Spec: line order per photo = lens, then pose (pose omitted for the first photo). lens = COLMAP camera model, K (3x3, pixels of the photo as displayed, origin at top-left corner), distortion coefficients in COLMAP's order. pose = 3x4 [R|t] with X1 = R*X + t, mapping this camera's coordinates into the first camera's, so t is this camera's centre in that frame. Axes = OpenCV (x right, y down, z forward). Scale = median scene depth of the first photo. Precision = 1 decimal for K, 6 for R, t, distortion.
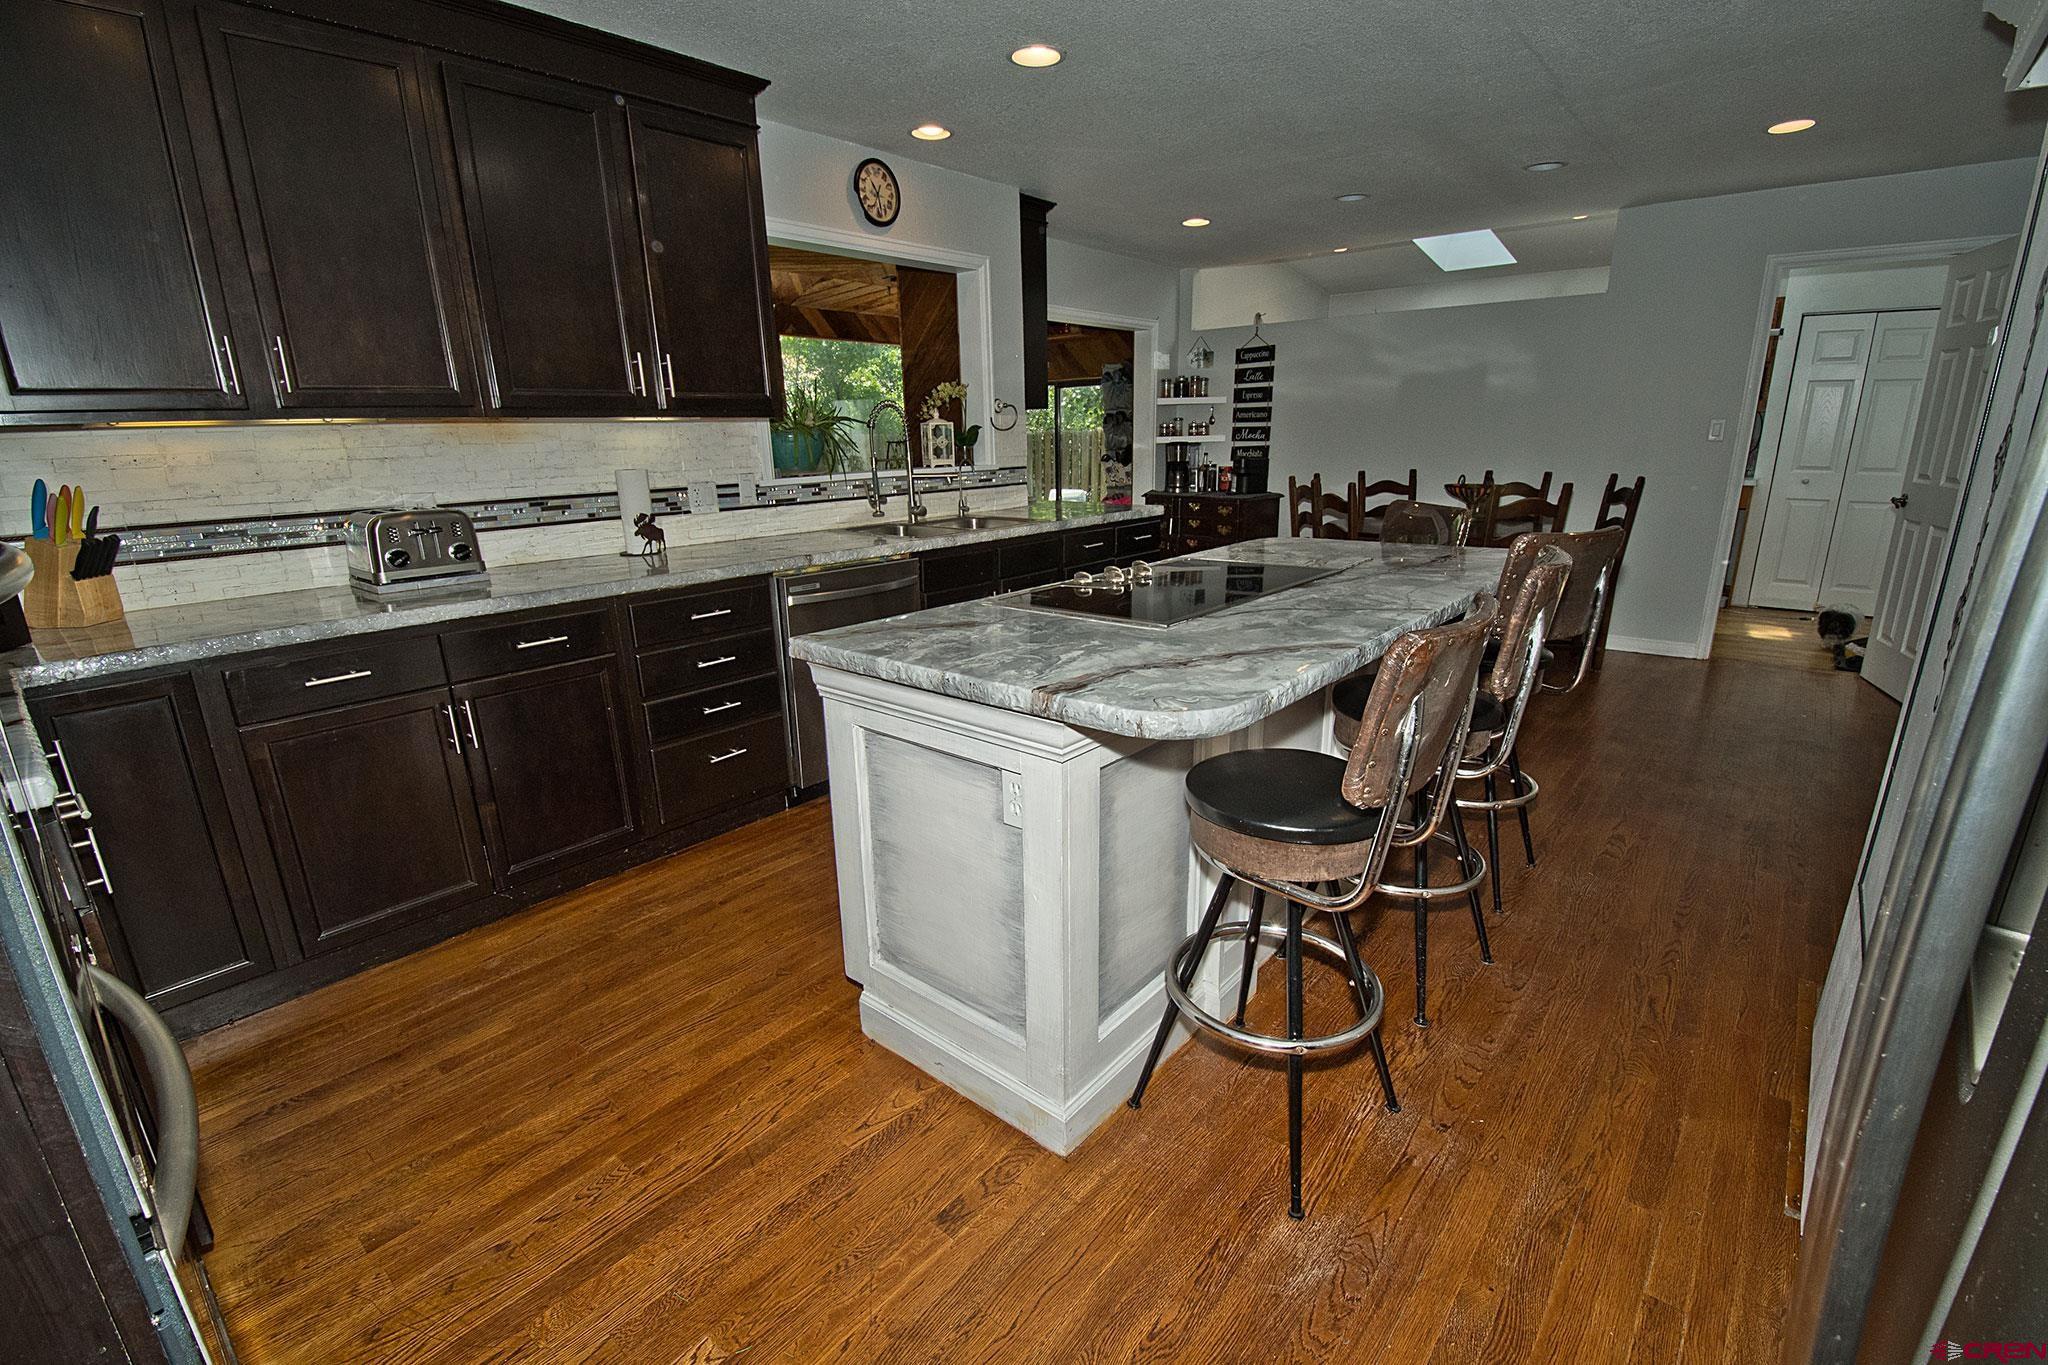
lens RADIAL K [[924.5, 0, 1020.8], [0, 924.5, 687.1], [0, 0, 1]] dist [0.001529, 0.000046]
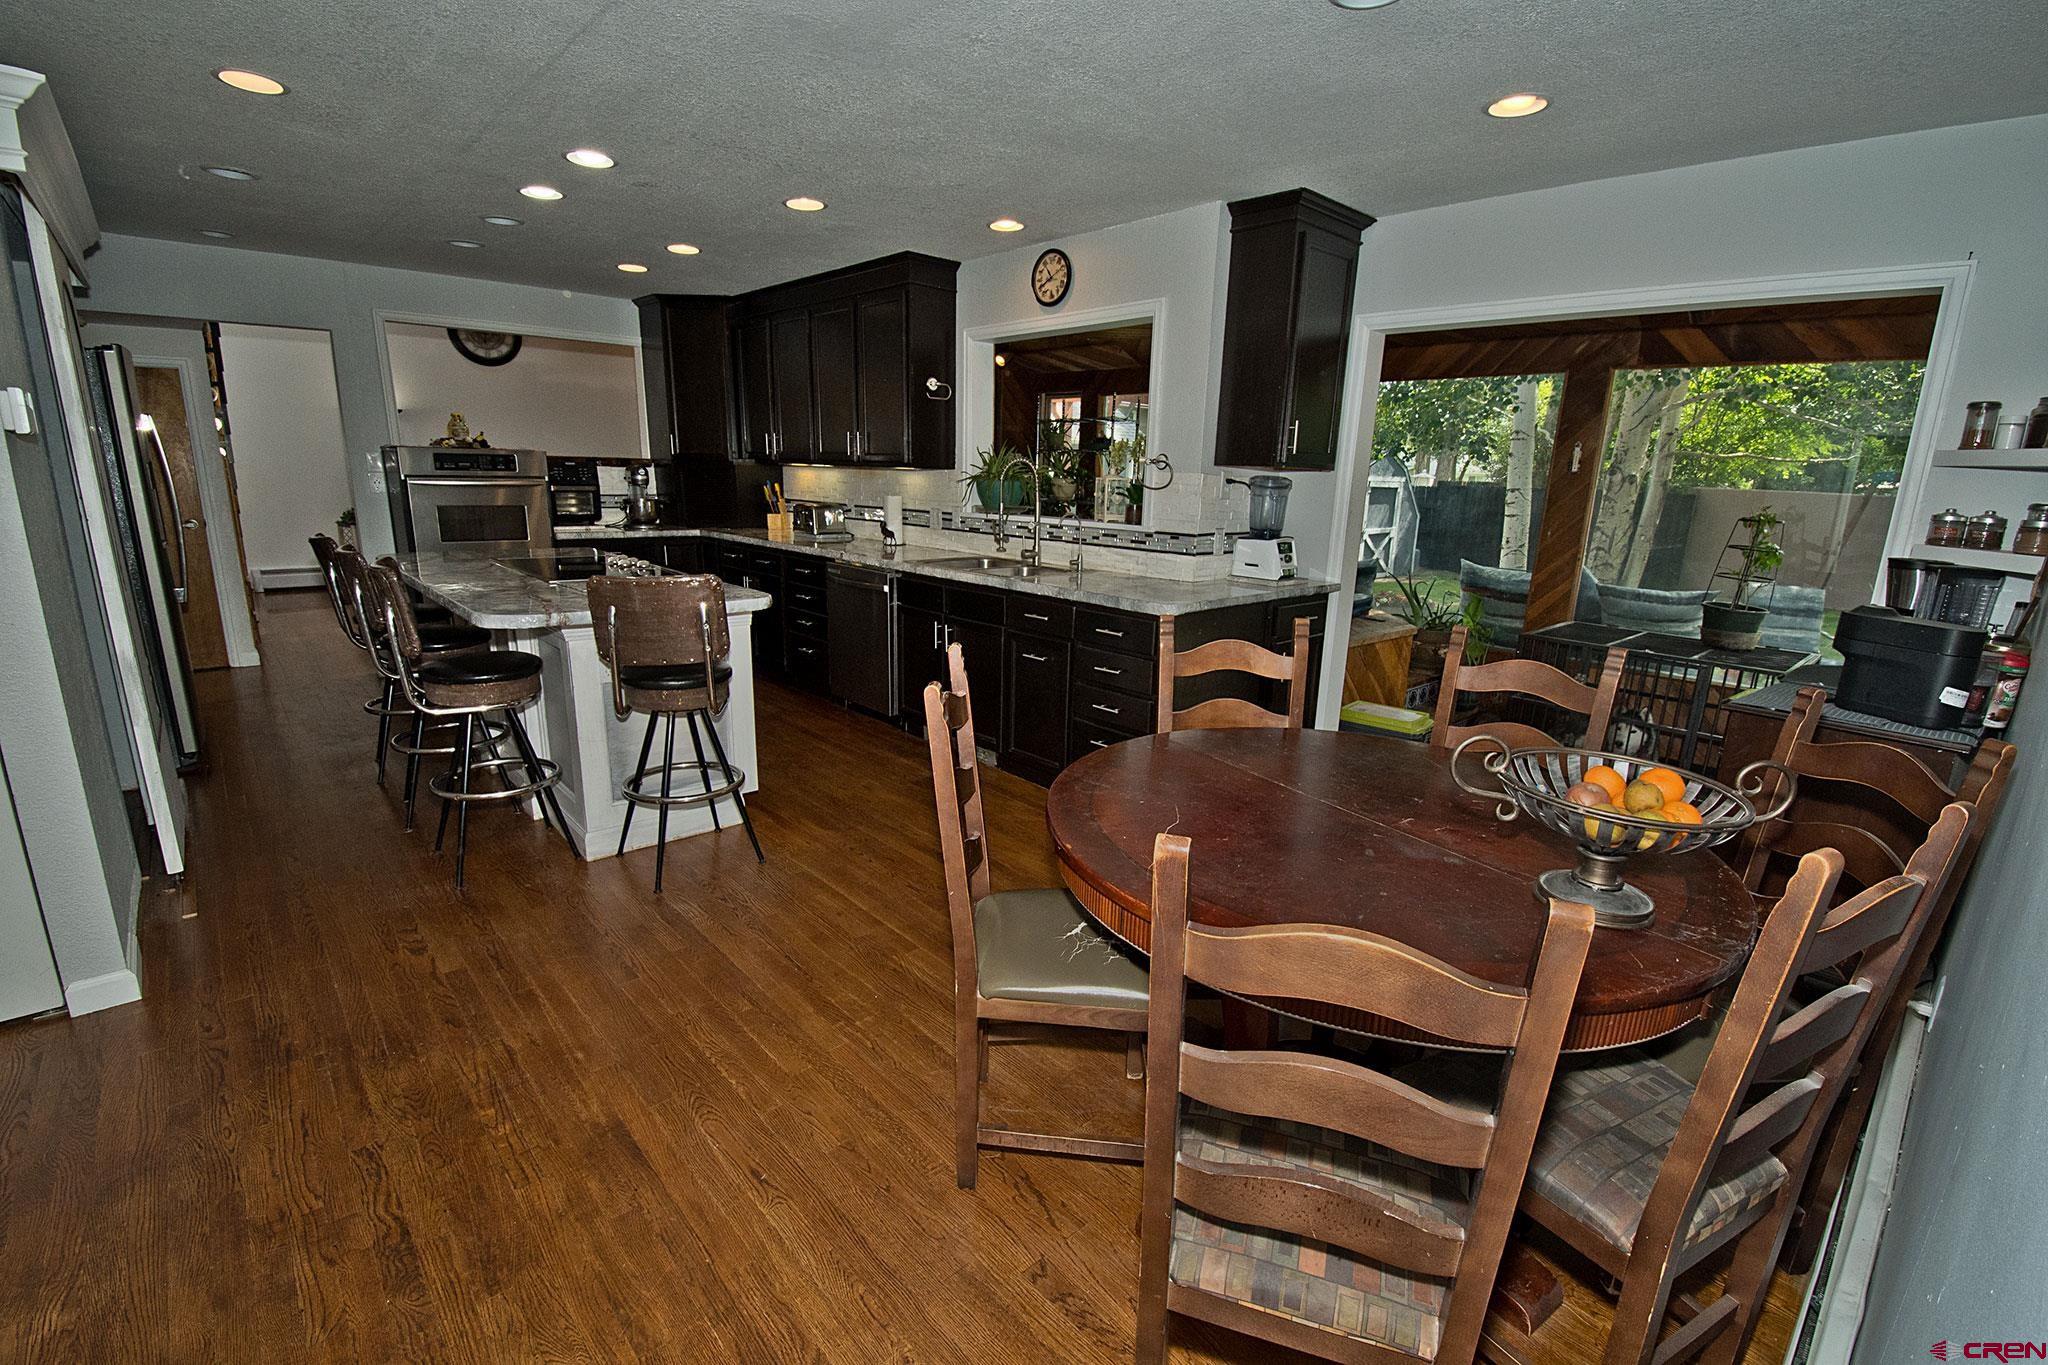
lens RADIAL K [[924.5, 0, 1022.4], [0, 924.5, 681.1], [0, 0, 1]] dist [0.001529, 0.000046]
pose [[-0.122036, 0.220469, -0.967730, 0.815937], [-0.306377, 0.919034, 0.248011, -0.265915], [0.944055, 0.326756, -0.044609, 0.901060]]
